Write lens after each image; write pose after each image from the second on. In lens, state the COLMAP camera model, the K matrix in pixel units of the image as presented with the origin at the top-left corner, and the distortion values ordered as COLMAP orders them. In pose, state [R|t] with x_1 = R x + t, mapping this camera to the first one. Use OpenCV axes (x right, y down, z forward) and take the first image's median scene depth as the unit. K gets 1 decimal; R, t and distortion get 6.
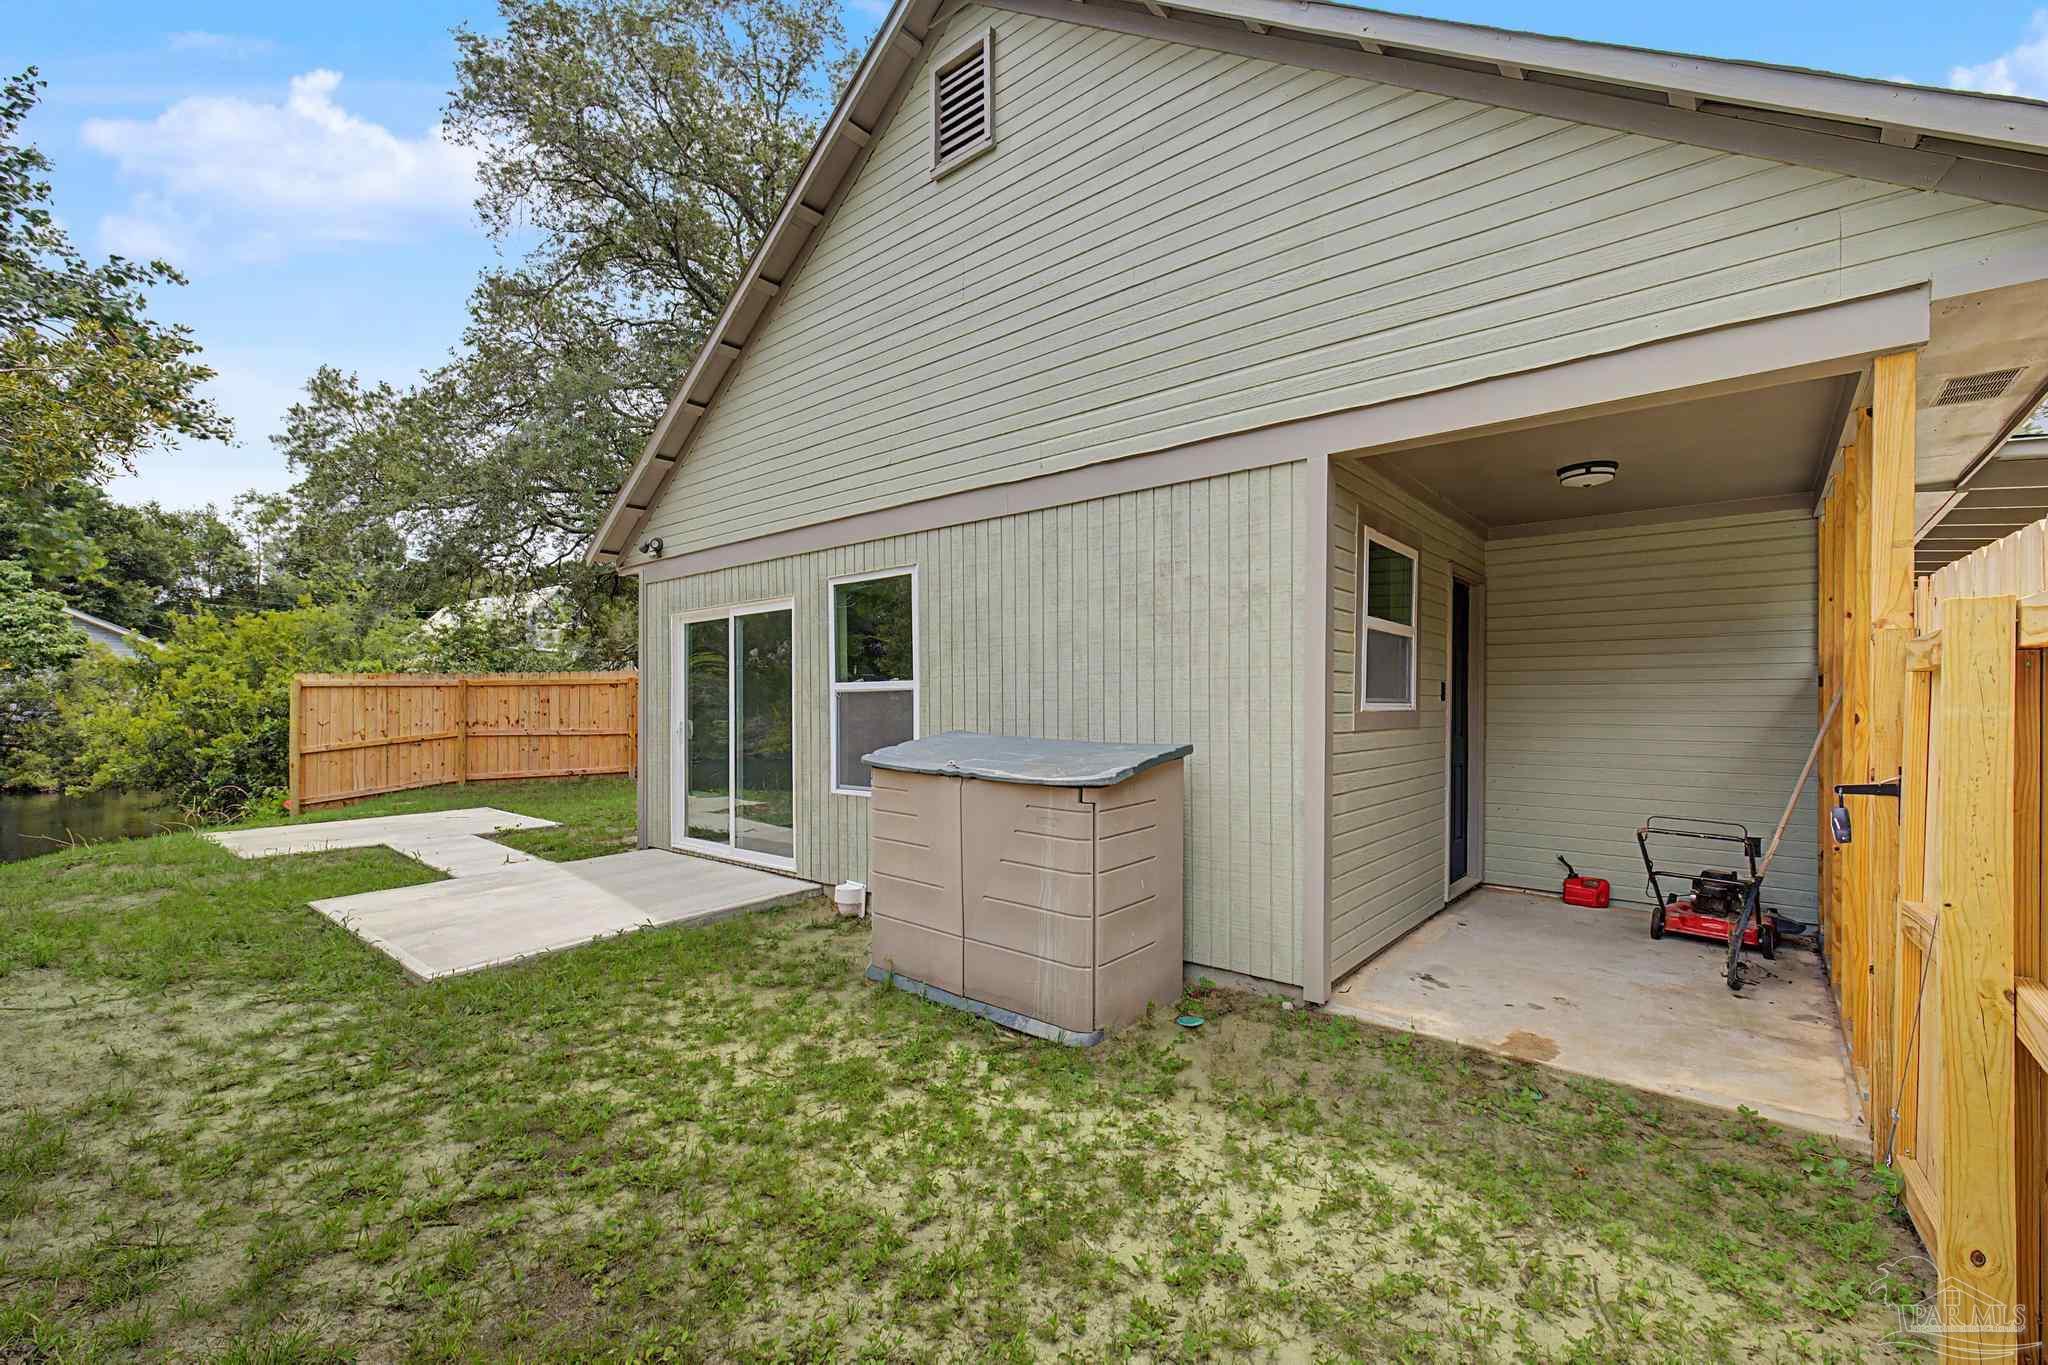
lens RADIAL K [[860.5, 0, 1021.7], [0, 860.5, 700.1], [0, 0, 1]] dist [-0.001020, -0.000399]
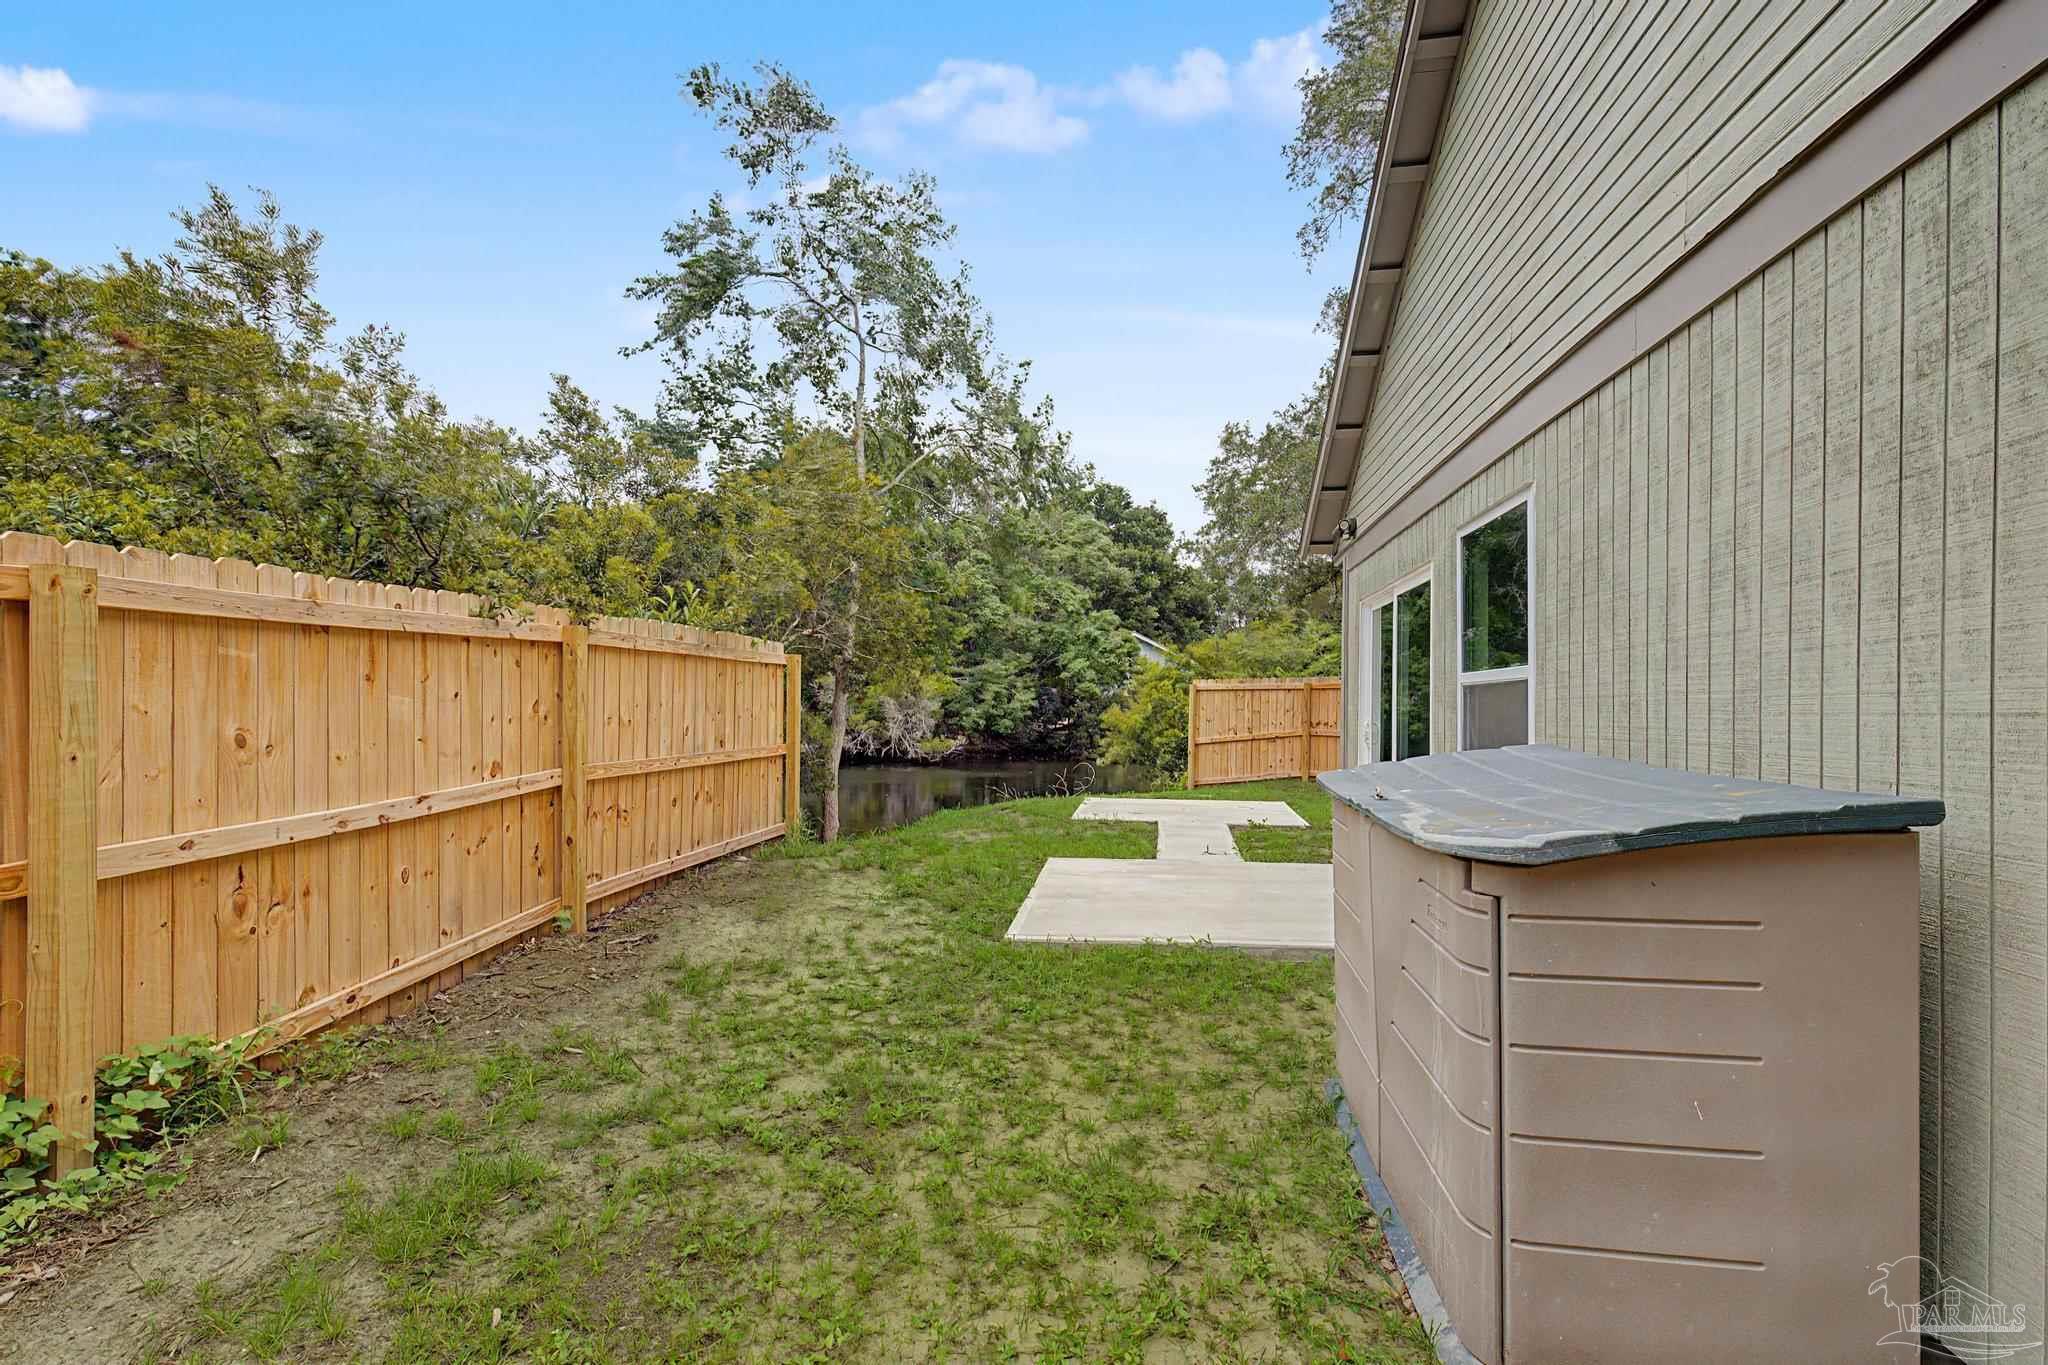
lens RADIAL K [[863.0, 0, 1026.8], [0, 863.0, 709.3], [0, 0, 1]] dist [0.002303, 0.000036]
pose [[0.521056, 0.014650, -0.853397, 0.212776], [-0.013114, 0.999872, 0.009158, 0.008863], [0.853422, 0.006420, 0.521181, 0.313620]]
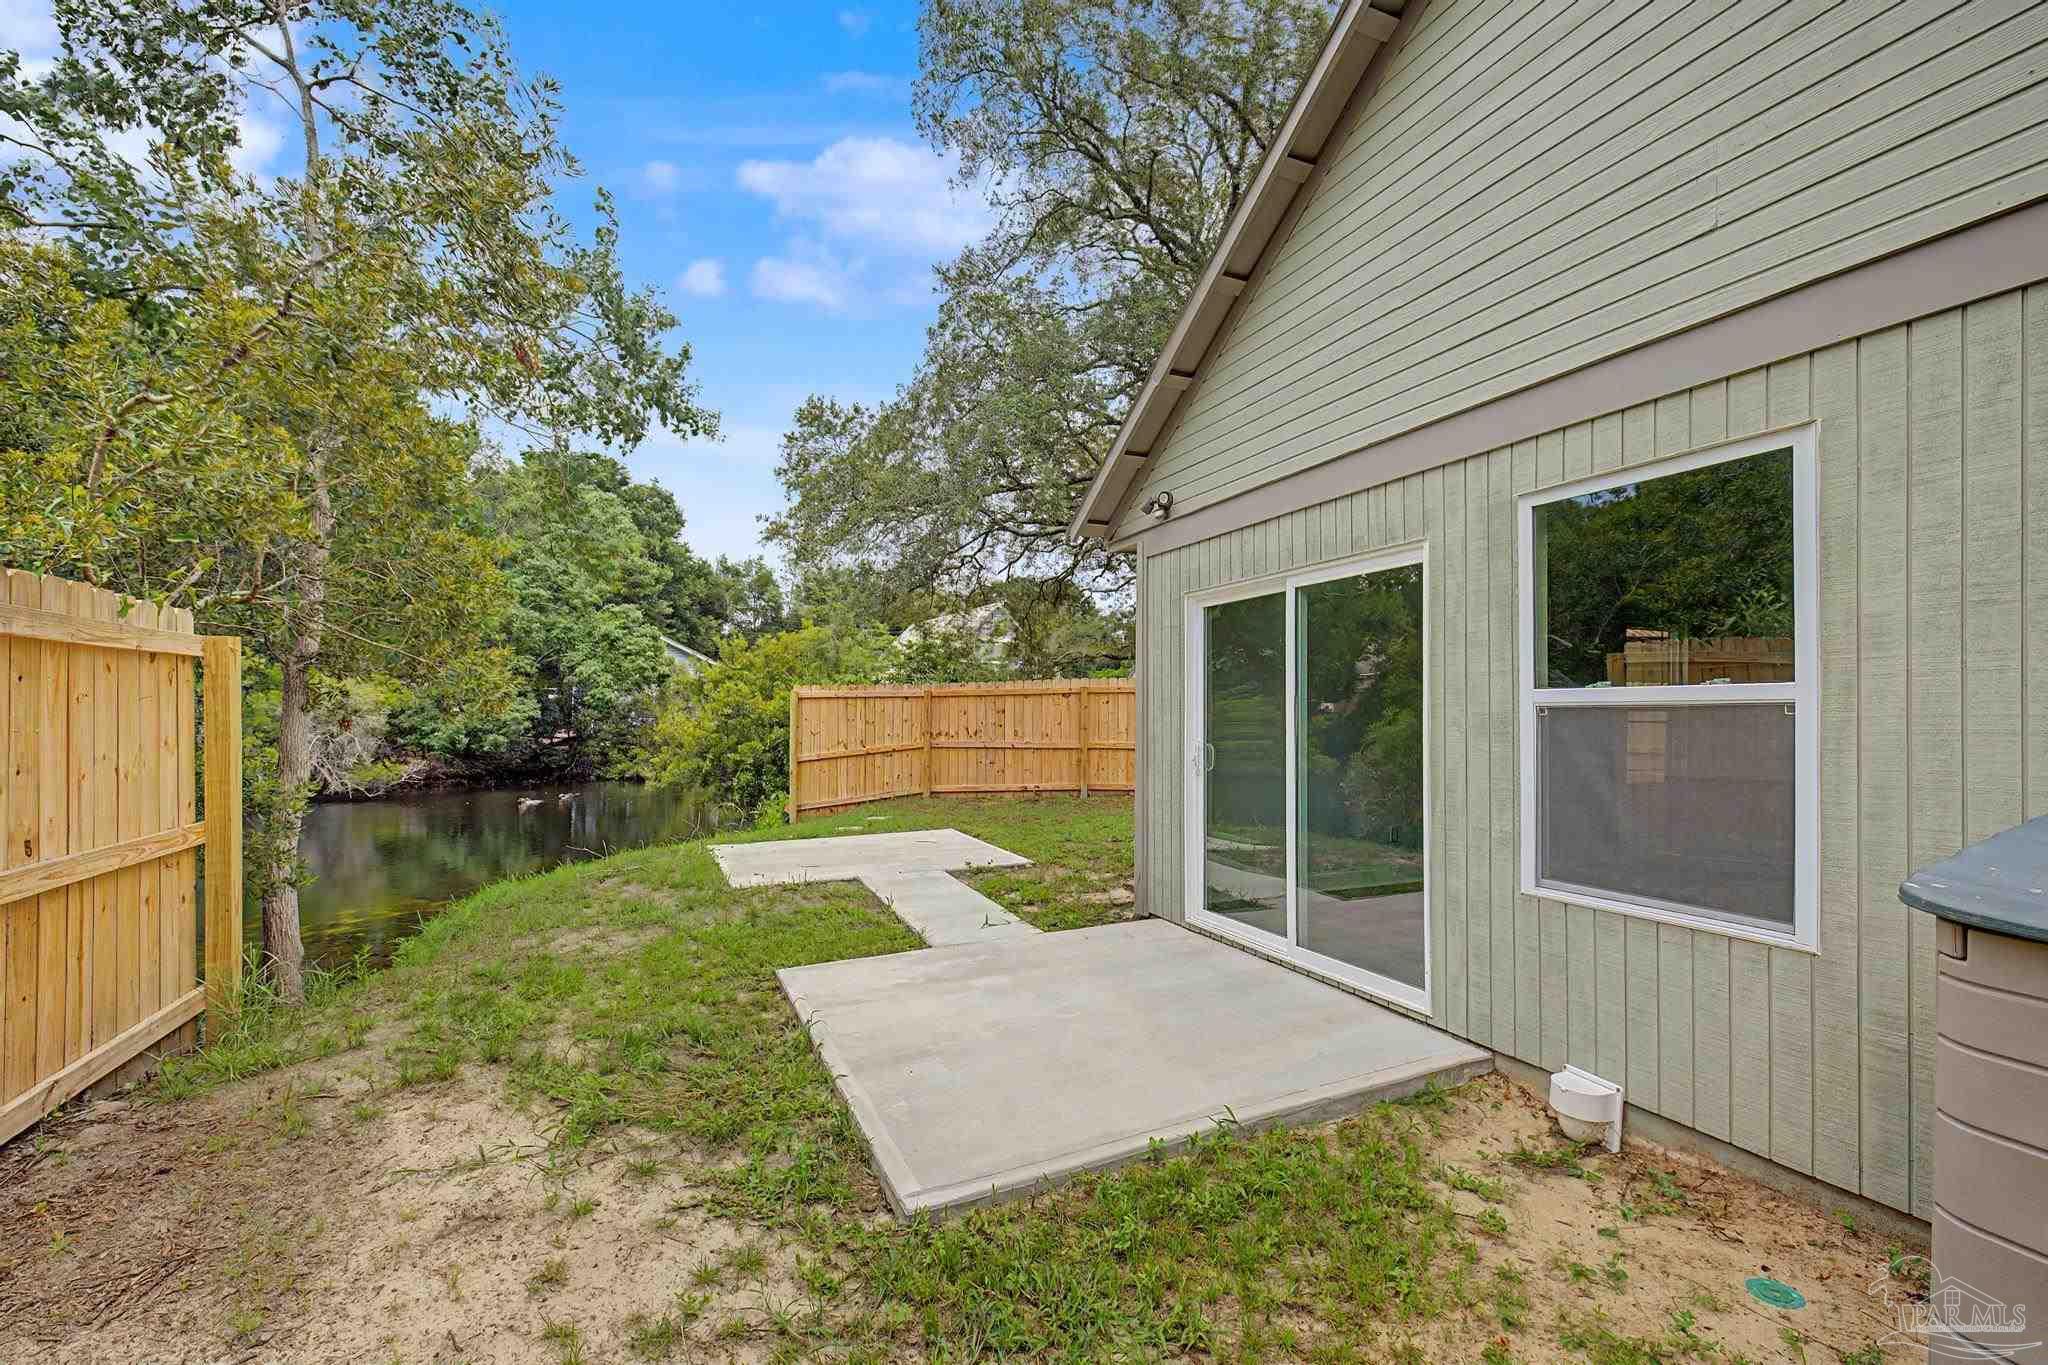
lens RADIAL K [[863.0, 0, 1026.8], [0, 863.0, 709.3], [0, 0, 1]] dist [0.002303, 0.000036]
pose [[0.898541, -0.001167, -0.438889, -0.264634], [0.002577, 0.999993, 0.002618, -0.009628], [0.438883, -0.003484, 0.898537, 0.375378]]
